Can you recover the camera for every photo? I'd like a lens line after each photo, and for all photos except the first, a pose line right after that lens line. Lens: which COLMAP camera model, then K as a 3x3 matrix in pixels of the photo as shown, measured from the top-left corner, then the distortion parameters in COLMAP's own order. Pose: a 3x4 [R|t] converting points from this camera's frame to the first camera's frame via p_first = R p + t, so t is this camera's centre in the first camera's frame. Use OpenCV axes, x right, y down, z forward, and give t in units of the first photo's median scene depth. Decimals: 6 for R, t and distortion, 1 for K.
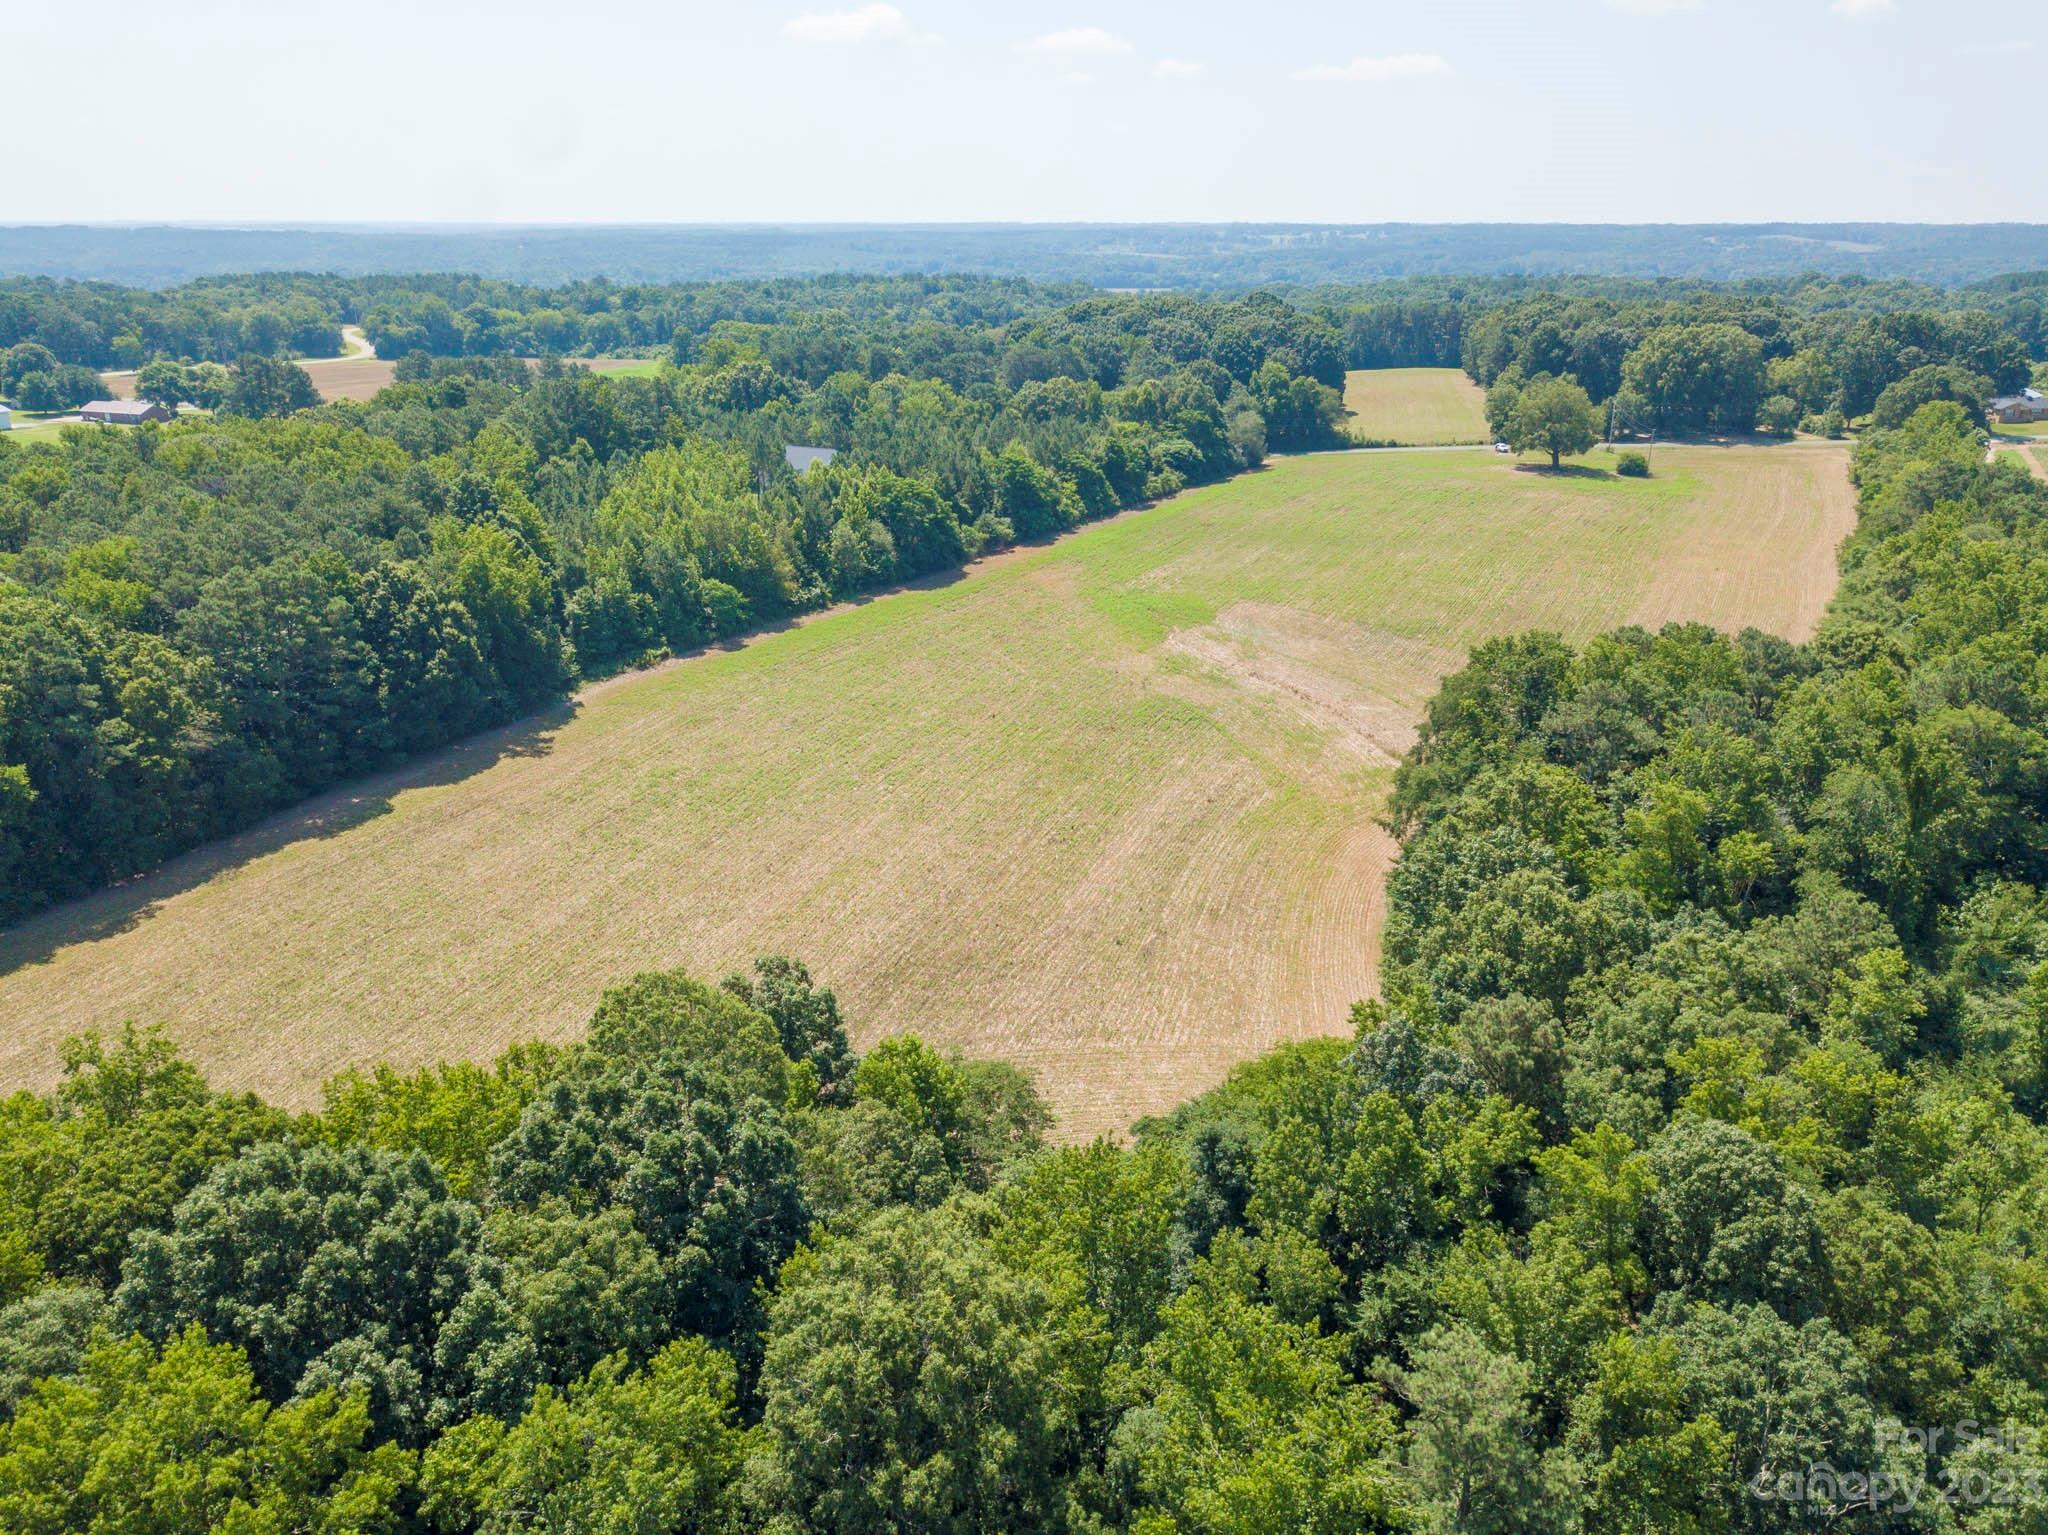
lens RADIAL K [[1575.6, 0, 1025.5], [0, 1575.6, 754.1], [0, 0, 1]] dist [0.005692, 0.001962]
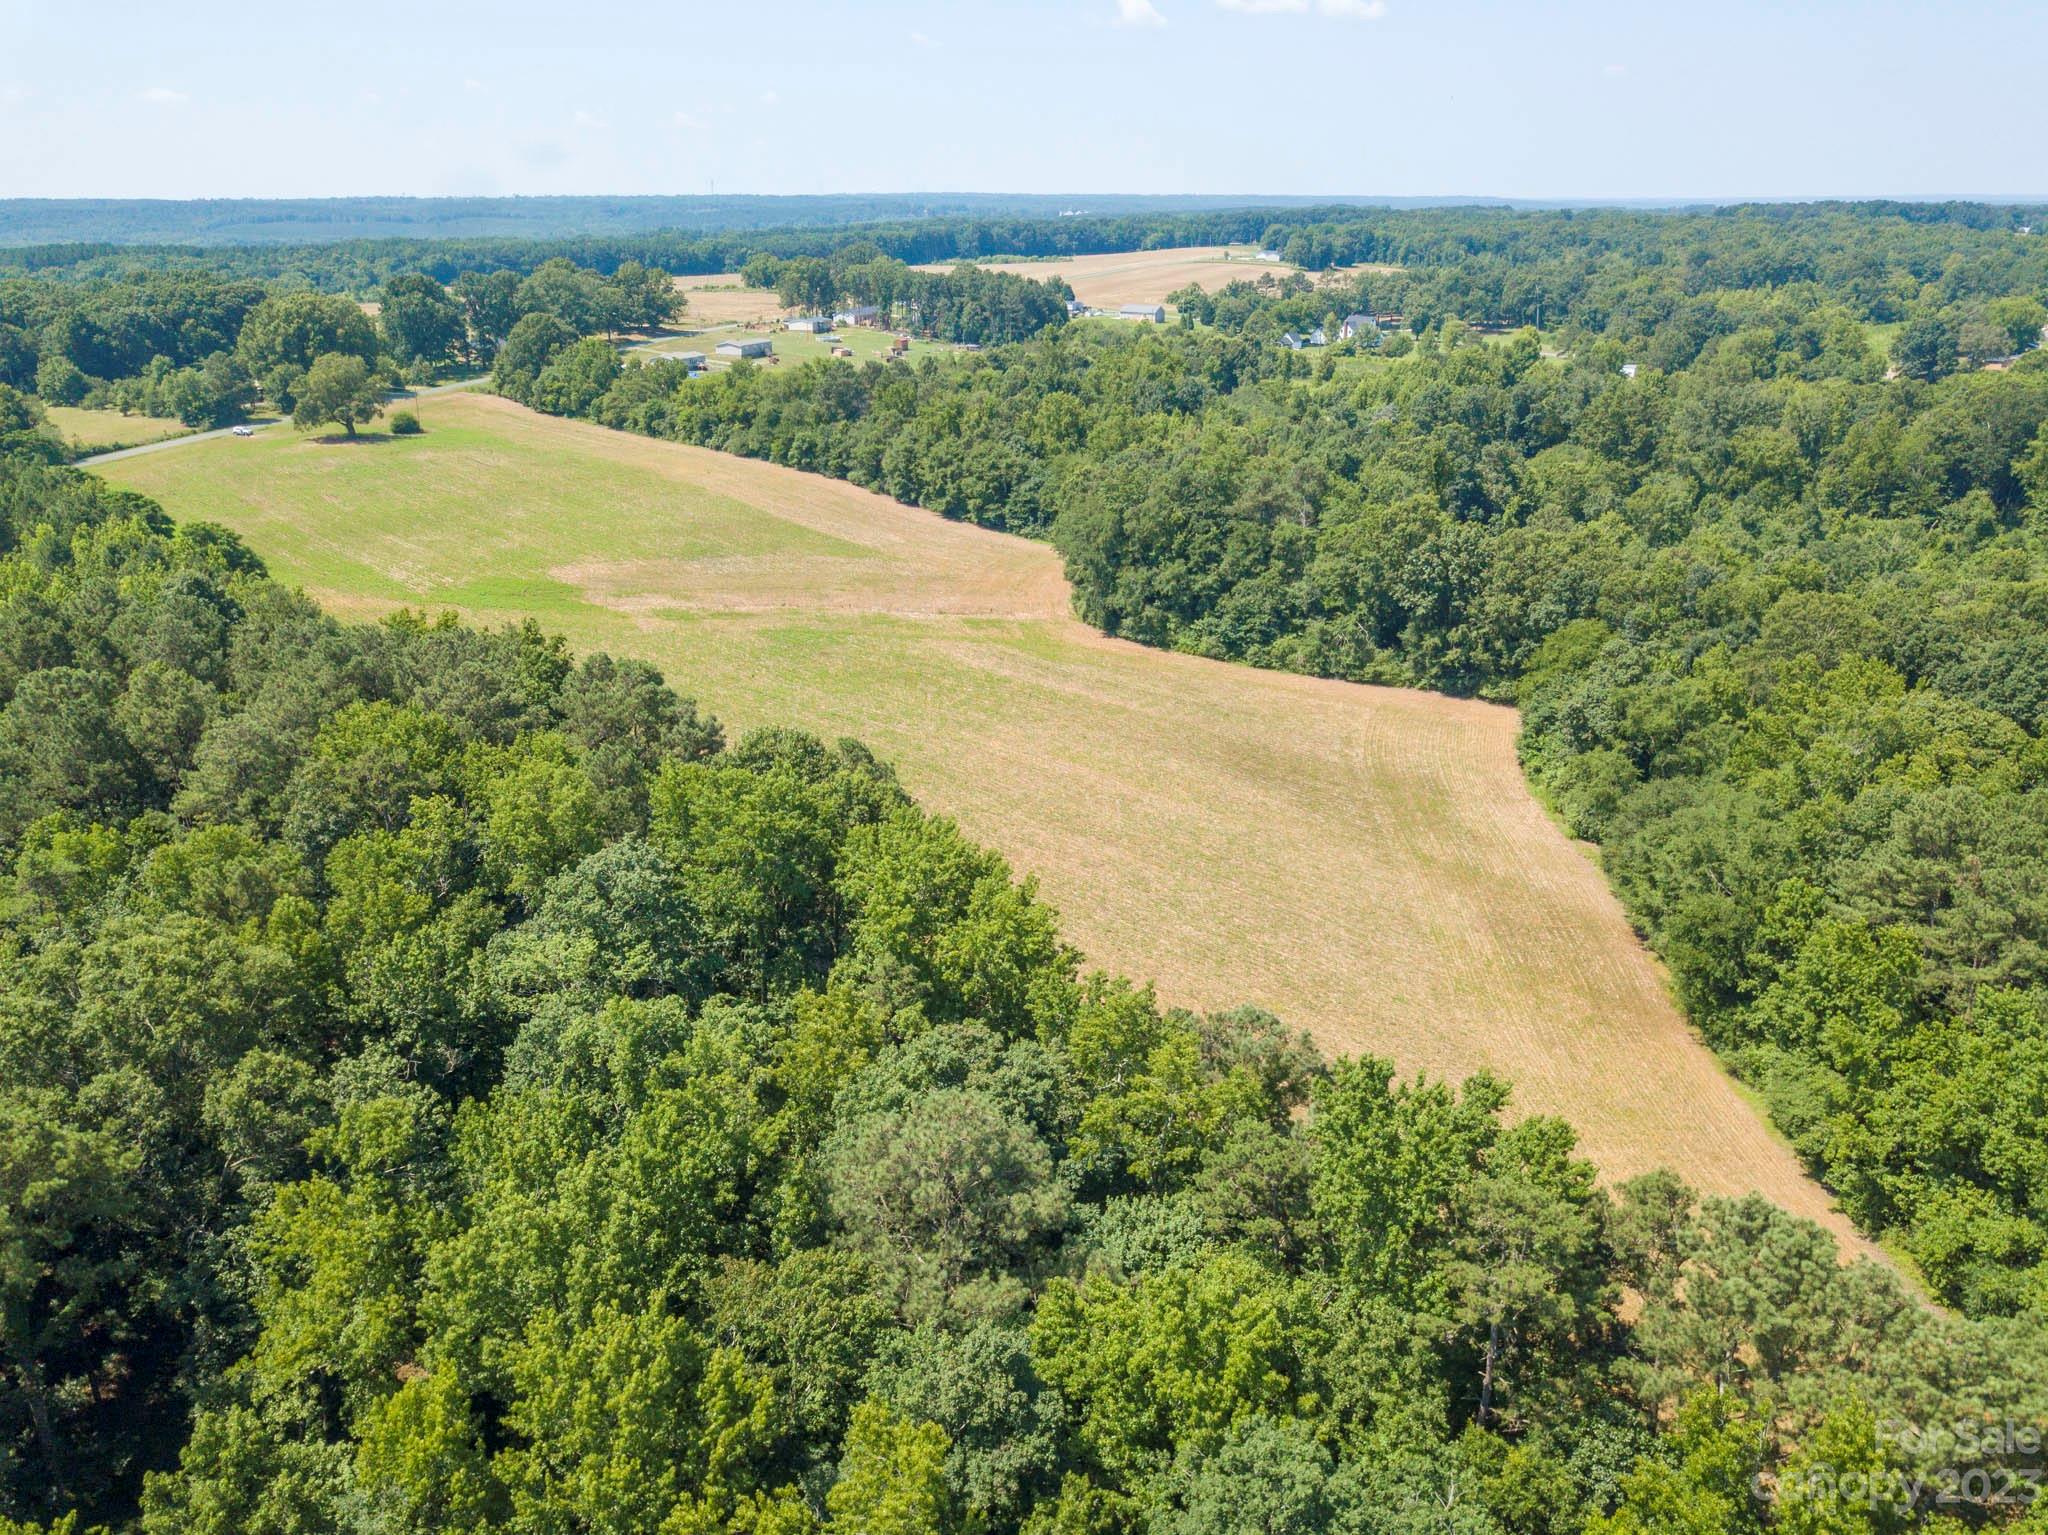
lens RADIAL K [[1575.6, 0, 1009.9], [0, 1575.6, 768.7], [0, 0, 1]] dist [0.005692, 0.001962]
pose [[0.331257, -0.328413, 0.884542, -0.504497], [0.309600, 0.923399, 0.226896, -0.082074], [-0.891300, 0.198694, 0.407559, 0.239930]]
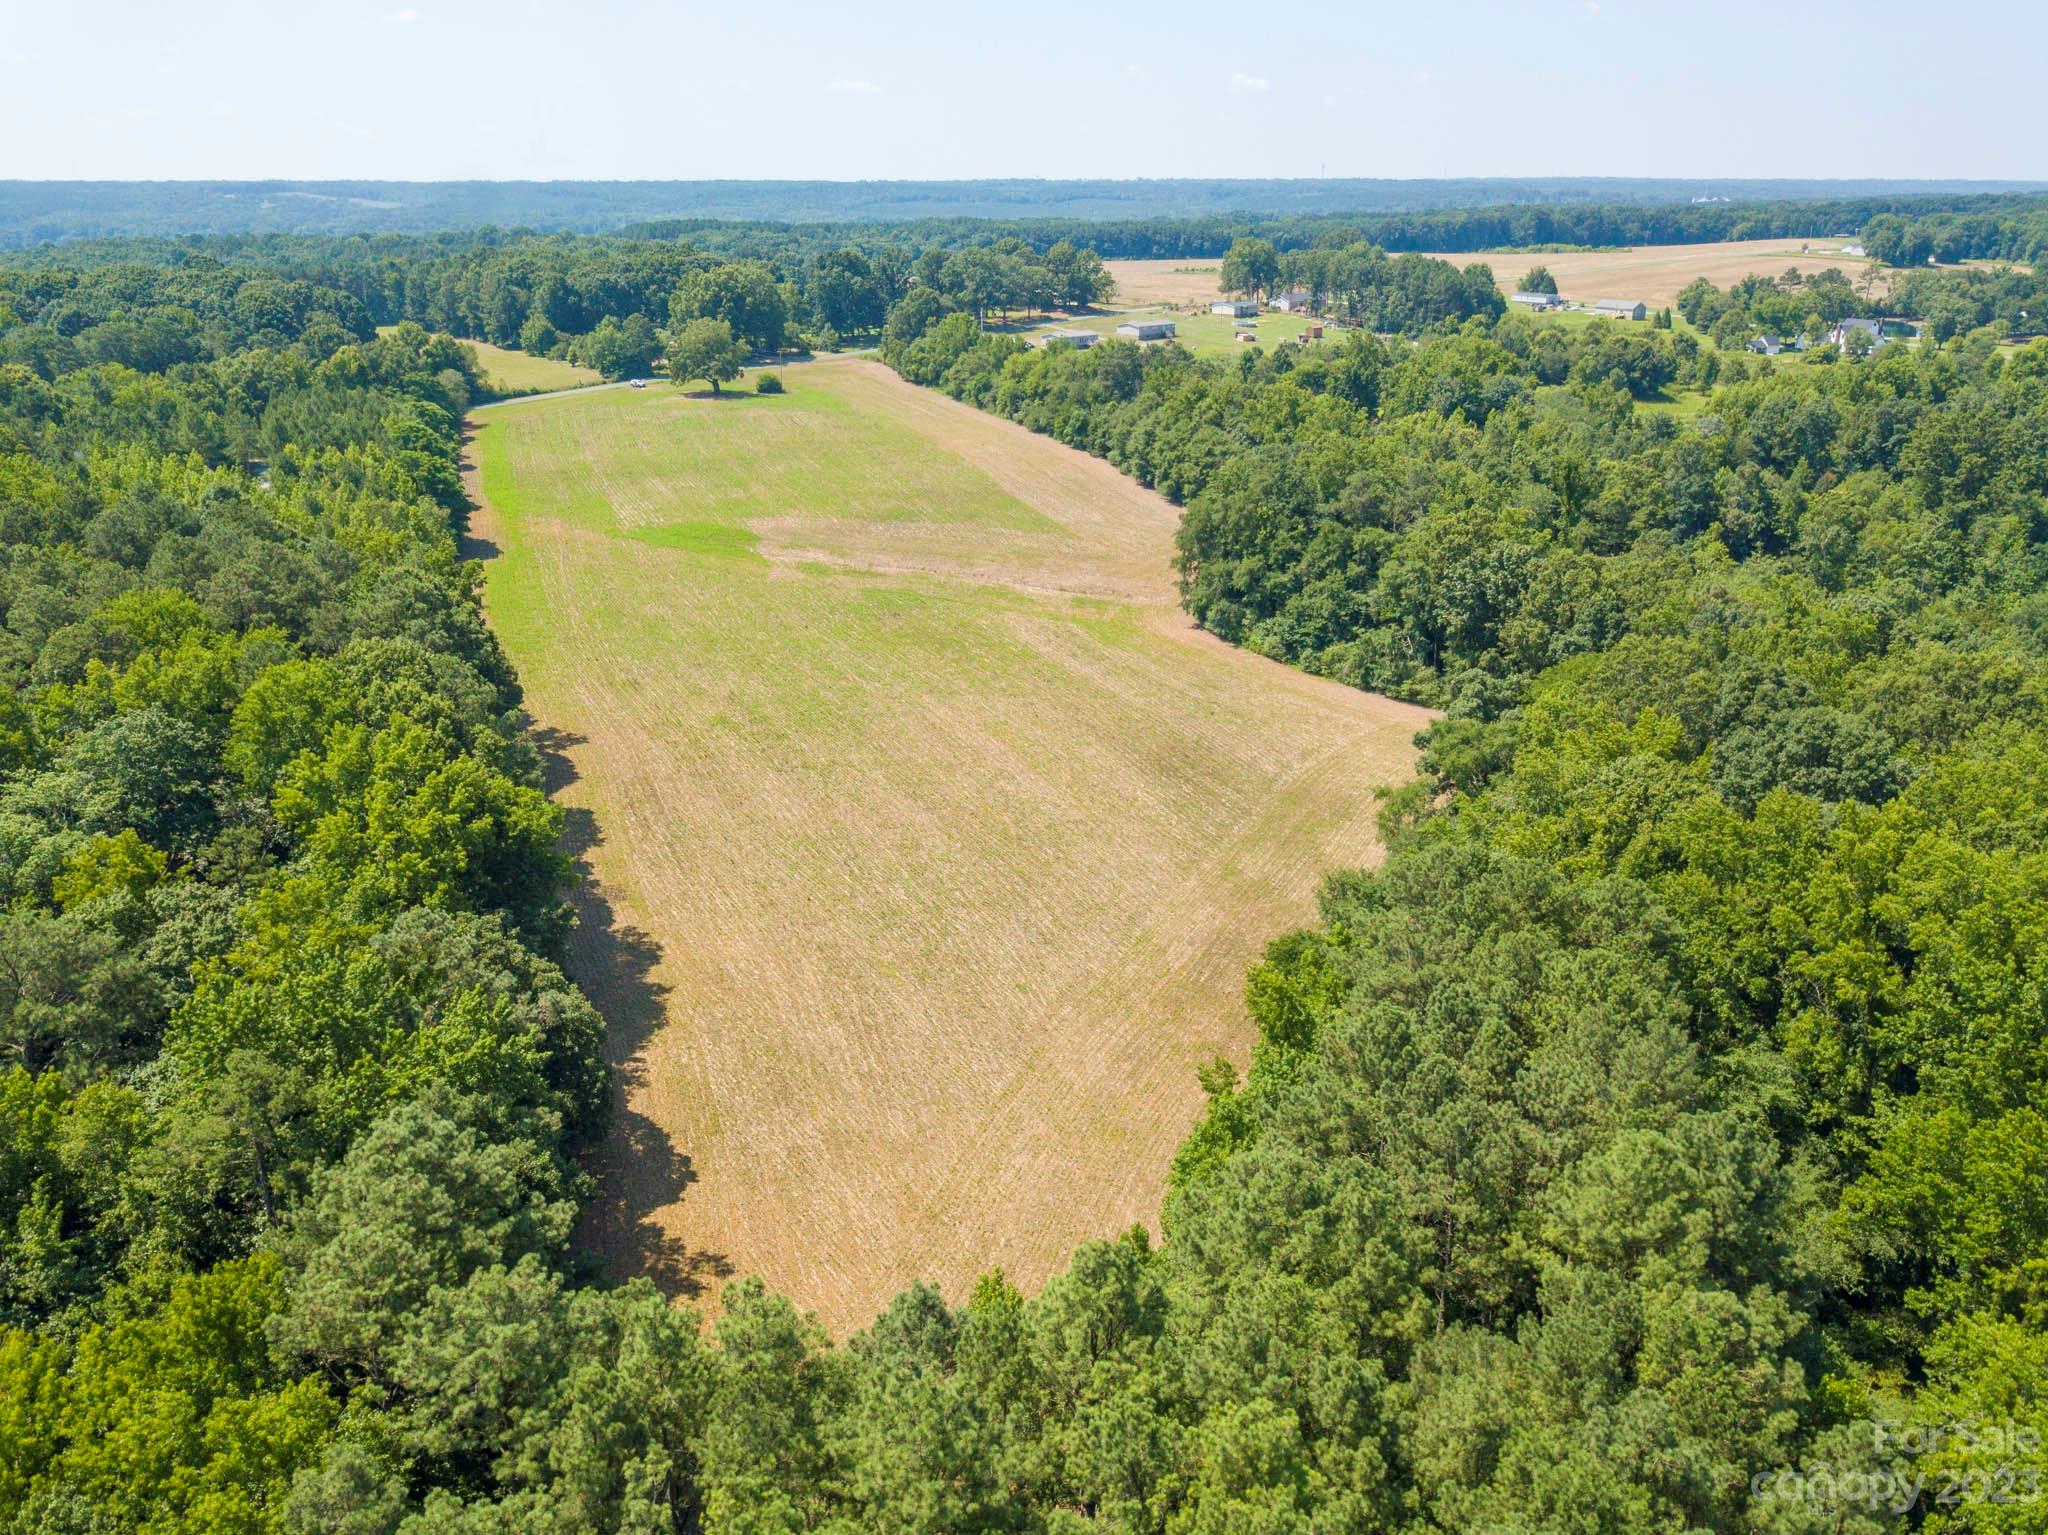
lens RADIAL K [[1575.6, 0, 1004.8], [0, 1575.6, 767.6], [0, 0, 1]] dist [0.005692, 0.001962]
pose [[0.650396, -0.269090, 0.710334, -0.421139], [0.246717, 0.959284, 0.137499, -0.025278], [-0.718412, 0.085822, 0.690304, 0.074670]]
